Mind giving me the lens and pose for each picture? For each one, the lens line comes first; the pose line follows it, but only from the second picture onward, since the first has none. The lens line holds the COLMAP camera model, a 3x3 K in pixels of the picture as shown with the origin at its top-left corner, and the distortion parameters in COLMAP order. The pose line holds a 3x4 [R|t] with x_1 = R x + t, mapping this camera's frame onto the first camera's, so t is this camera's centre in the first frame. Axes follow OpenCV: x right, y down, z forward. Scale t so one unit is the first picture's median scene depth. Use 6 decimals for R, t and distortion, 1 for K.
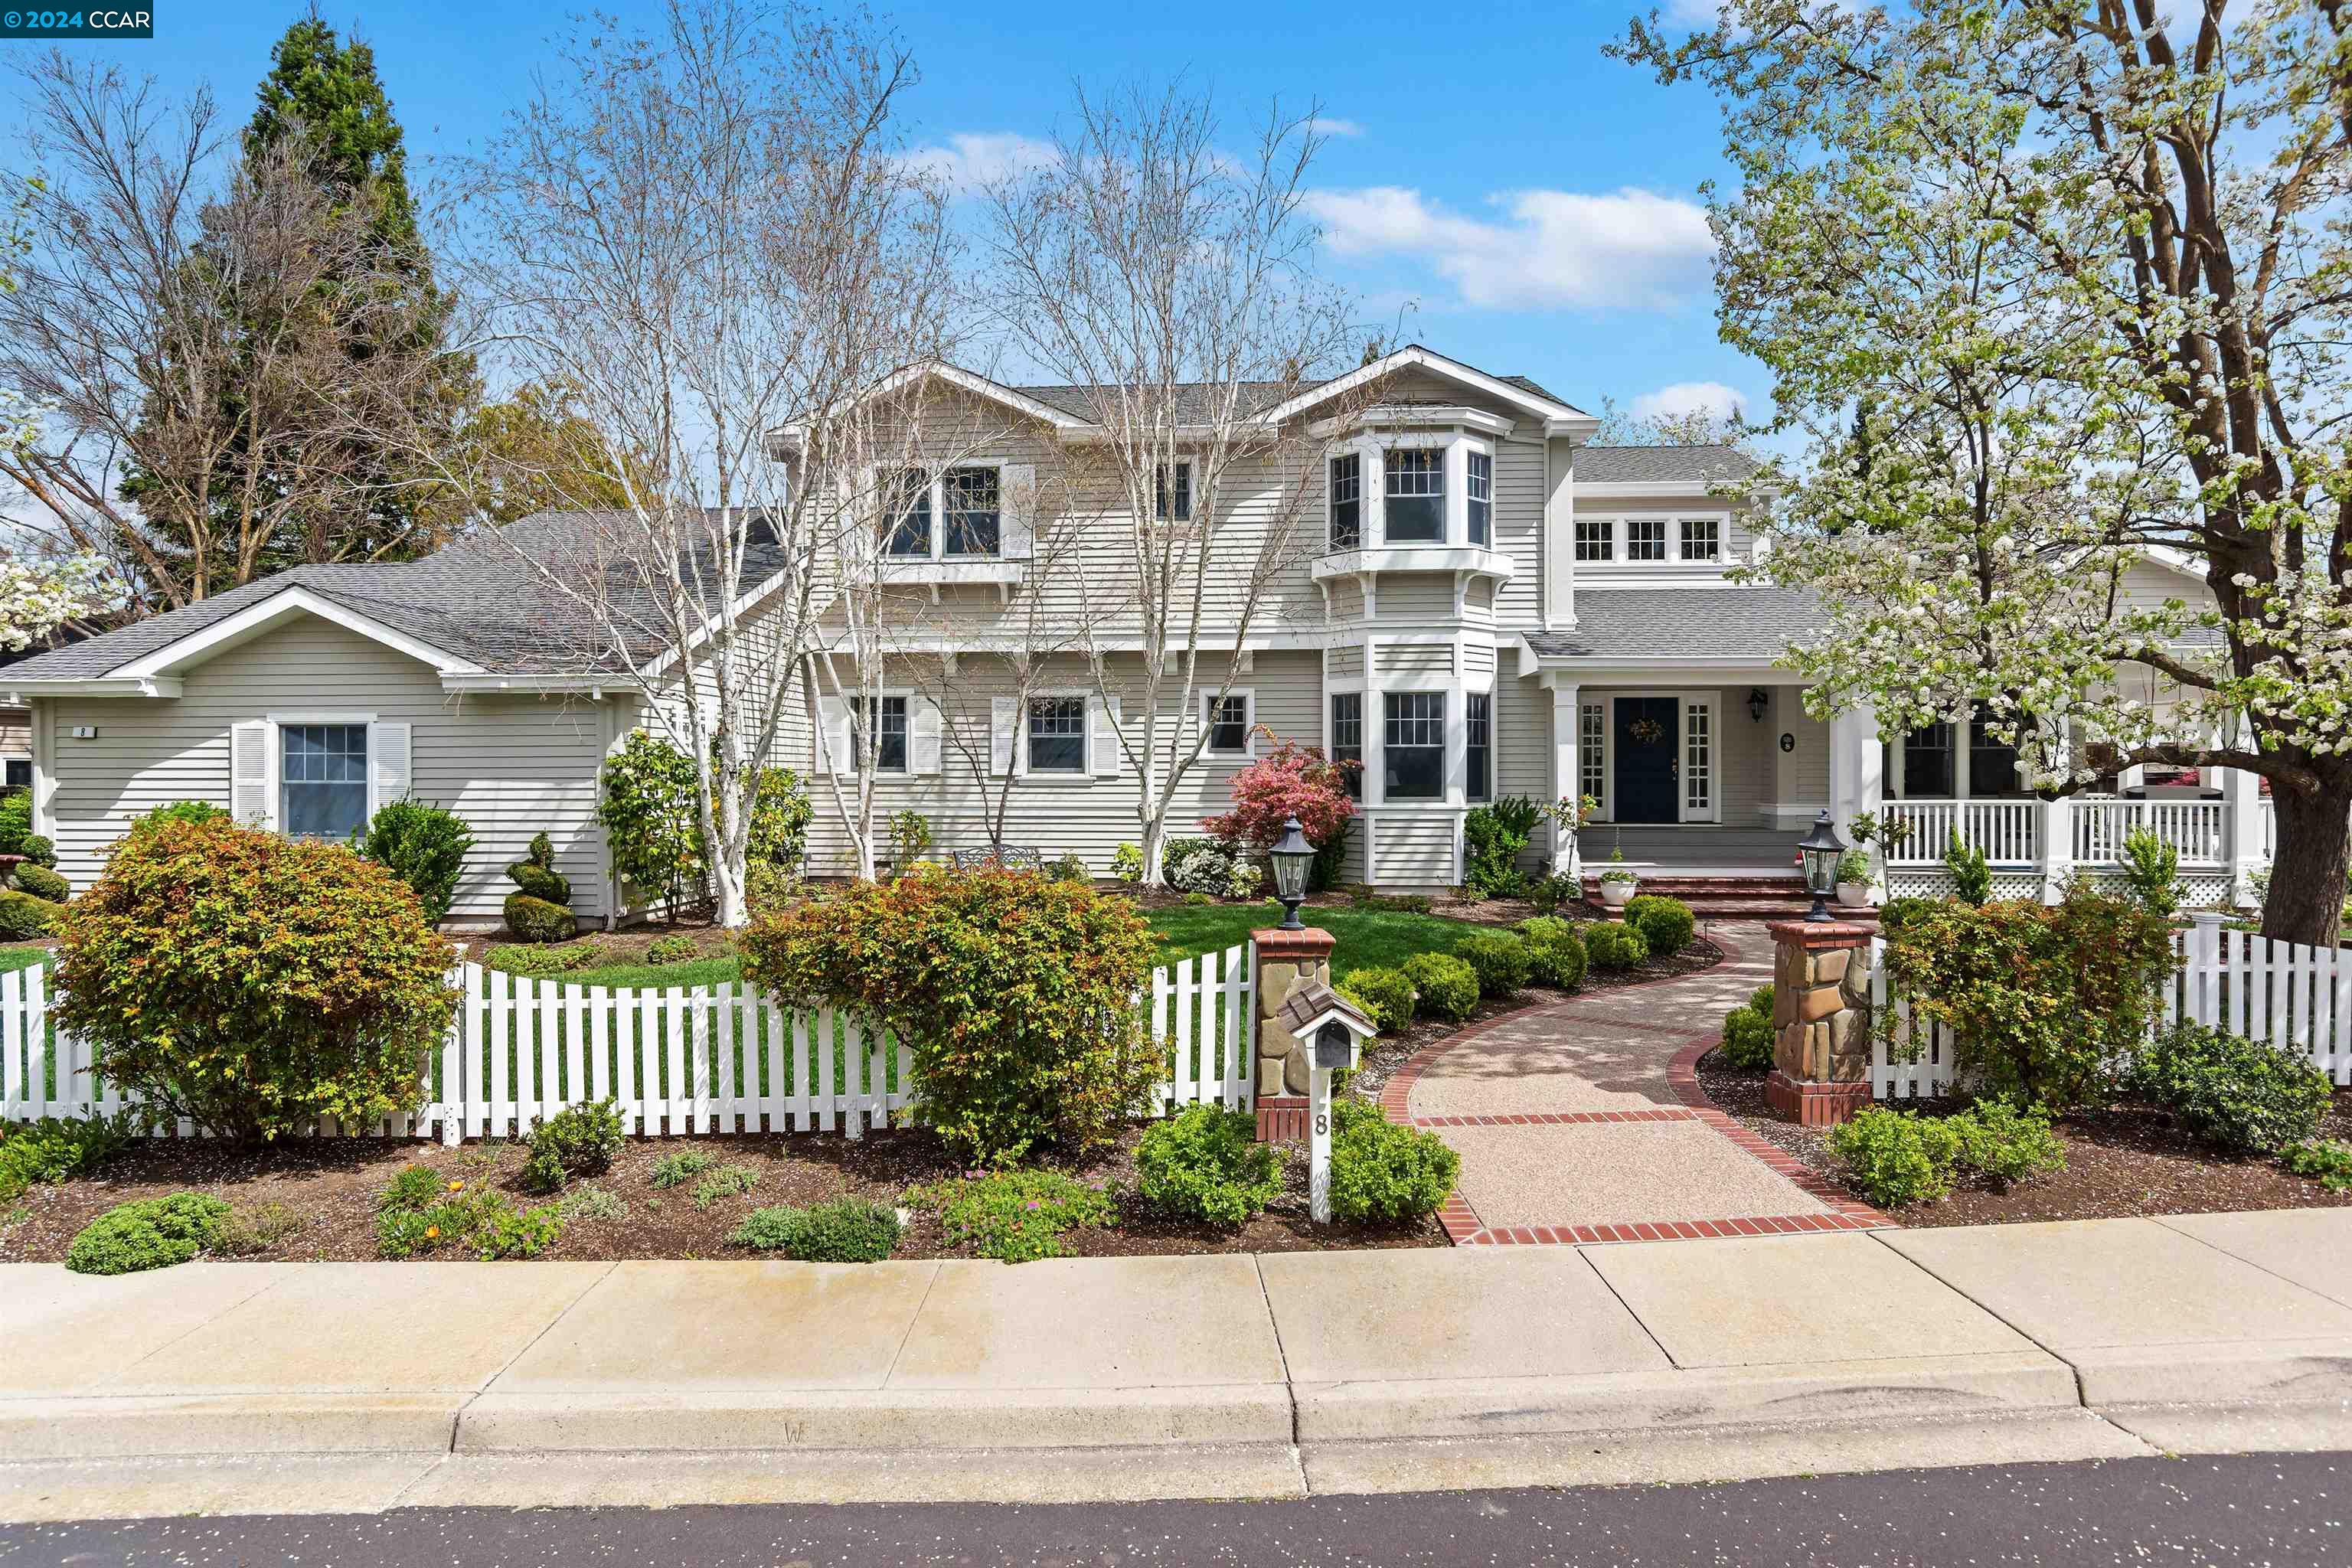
lens RADIAL K [[1237.9, 0, 1194.0], [0, 1237.9, 773.2], [0, 0, 1]] dist [-0.025916, 0.016088]
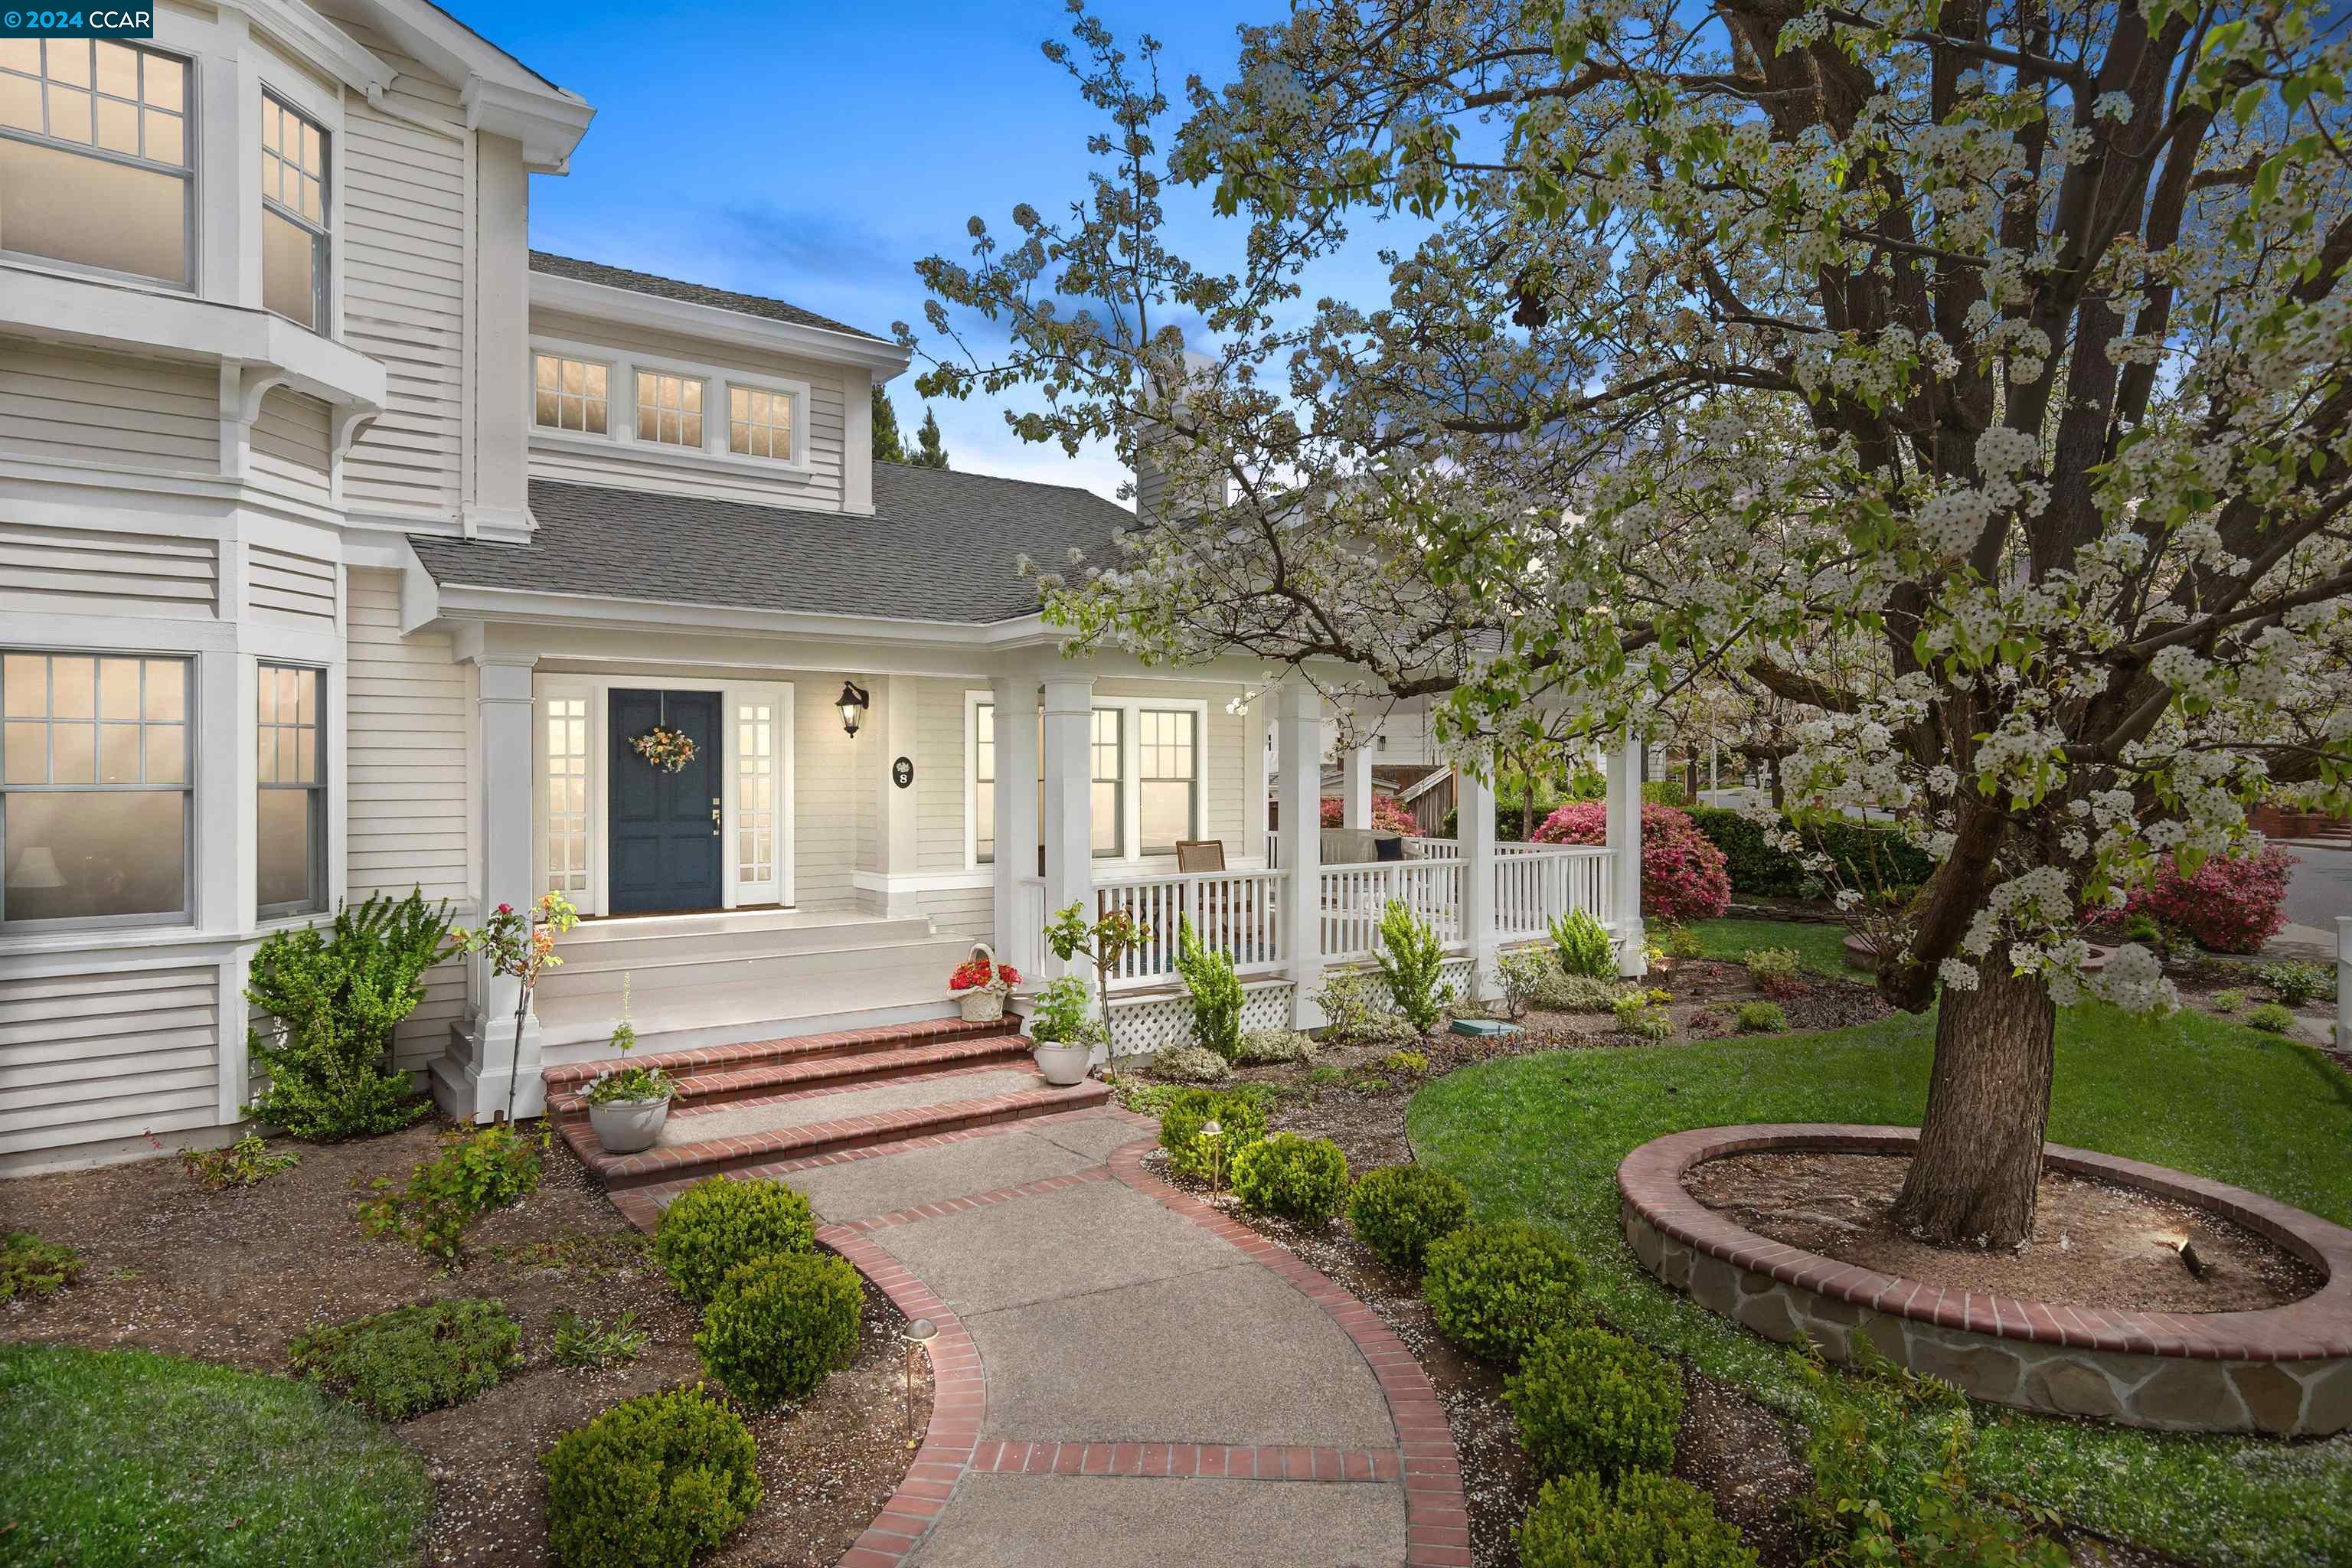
lens RADIAL K [[1287.4, 0, 1166.8], [0, 1287.4, 768.1], [0, 0, 1]] dist [-0.037460, 0.028421]
pose [[0.727098, 0.000056, 0.686533, 0.183789], [0.003435, 0.999987, -0.003719, -0.031759], [-0.686525, 0.005062, 0.727089, 0.584036]]
